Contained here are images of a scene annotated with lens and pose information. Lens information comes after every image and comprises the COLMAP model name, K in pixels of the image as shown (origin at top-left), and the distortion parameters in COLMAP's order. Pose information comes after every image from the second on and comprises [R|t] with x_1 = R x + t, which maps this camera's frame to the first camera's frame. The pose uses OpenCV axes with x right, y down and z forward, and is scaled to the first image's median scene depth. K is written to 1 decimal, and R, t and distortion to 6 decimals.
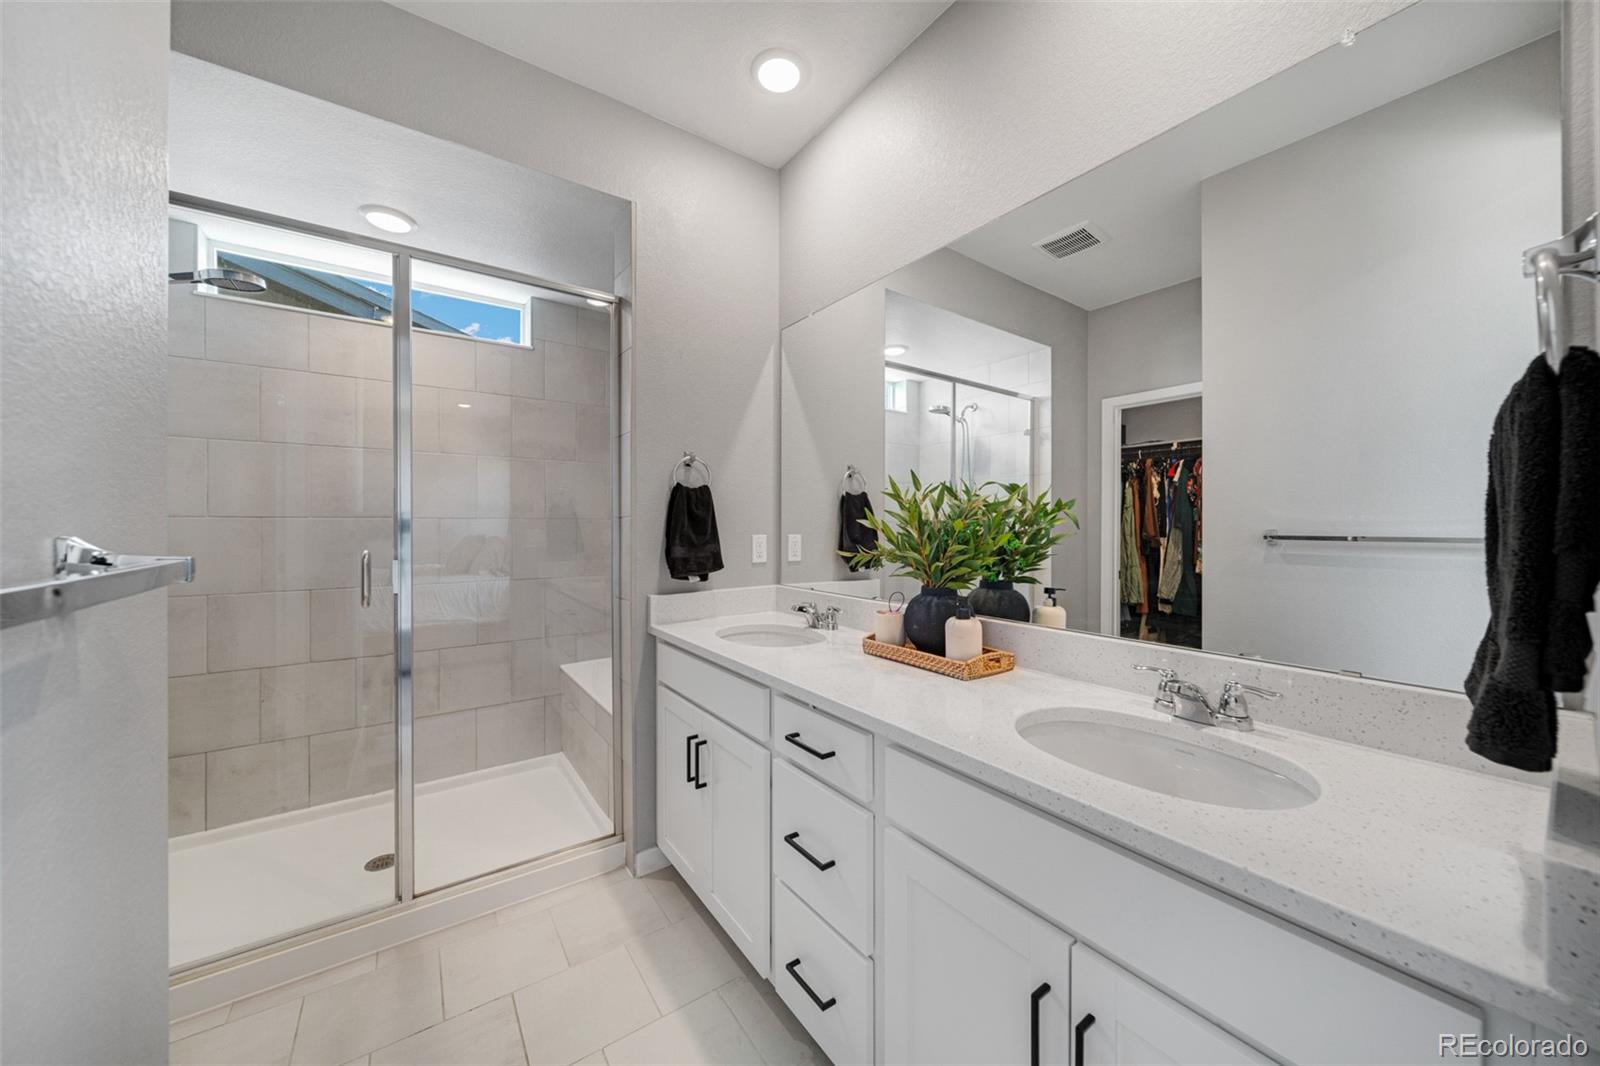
lens RADIAL K [[569.9, 0, 790.2], [0, 569.9, 527.4], [0, 0, 1]] dist [-0.005964, -0.000058]
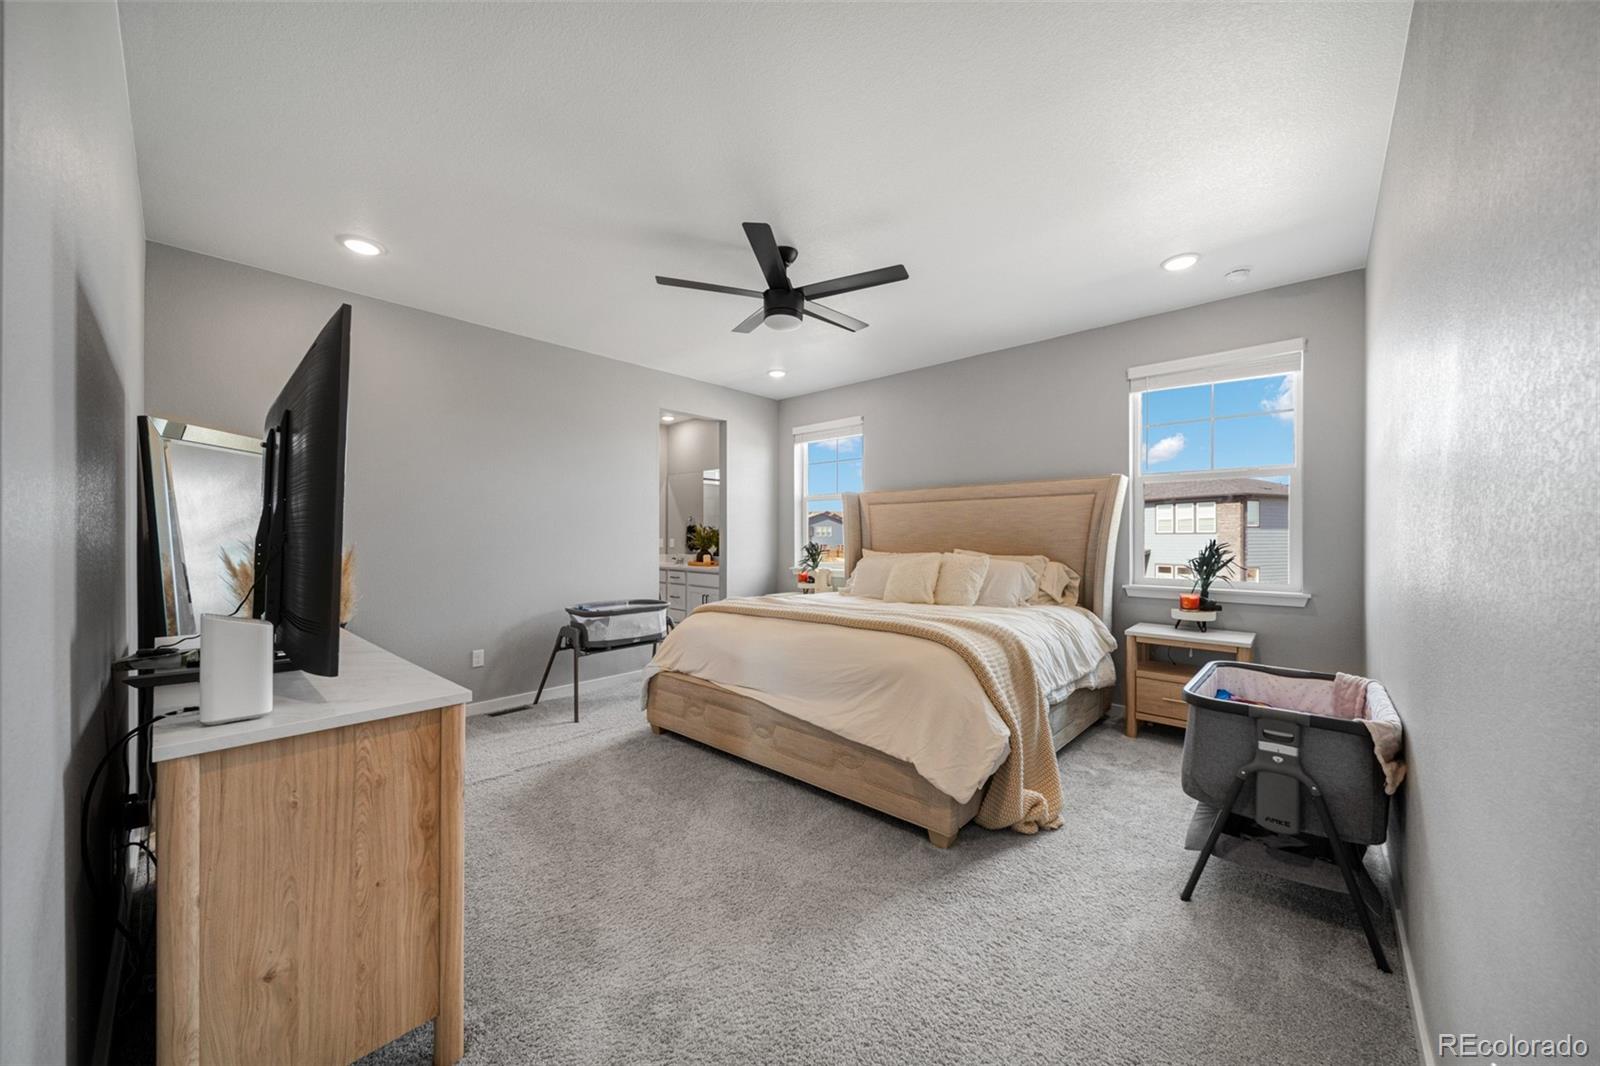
lens RADIAL K [[569.9, 0, 802.4], [0, 569.9, 533.8], [0, 0, 1]] dist [-0.005964, -0.000058]
pose [[0.971663, 0.003768, 0.236340, -0.078391], [-0.002799, 0.999986, -0.004433, -0.009148], [-0.236354, 0.003646, 0.971660, -4.908804]]
